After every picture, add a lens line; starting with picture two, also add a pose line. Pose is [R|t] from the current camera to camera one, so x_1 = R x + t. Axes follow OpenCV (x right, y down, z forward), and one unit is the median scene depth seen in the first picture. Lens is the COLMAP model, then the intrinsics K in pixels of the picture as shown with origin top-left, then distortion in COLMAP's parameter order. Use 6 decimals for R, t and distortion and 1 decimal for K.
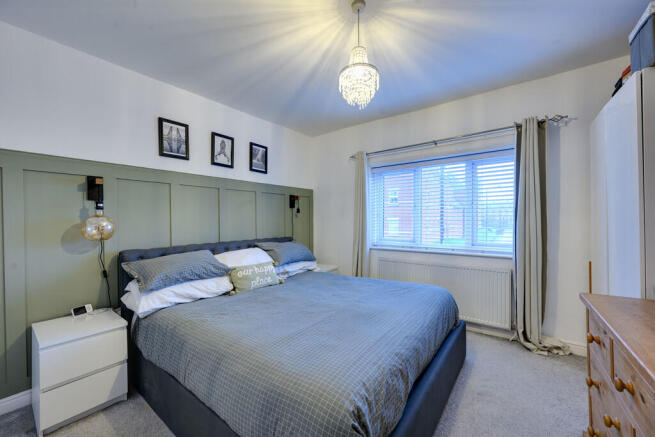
lens RADIAL K [[253.8, 0, 327.5], [0, 253.8, 218.5], [0, 0, 1]] dist [0.000449, -0.000004]
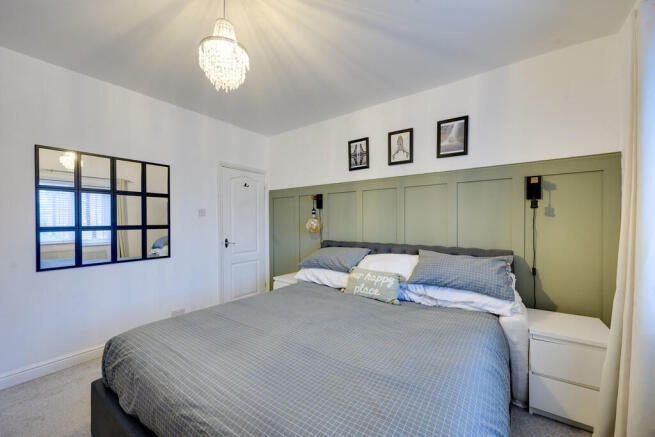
lens RADIAL K [[253.8, 0, 327.5], [0, 253.8, 218.5], [0, 0, 1]] dist [0.000449, -0.000004]
pose [[0.028405, 0.000032, -0.999596, 0.542466], [0.008518, 0.999964, 0.000274, -0.004803], [0.999560, -0.008522, 0.028404, 0.728780]]
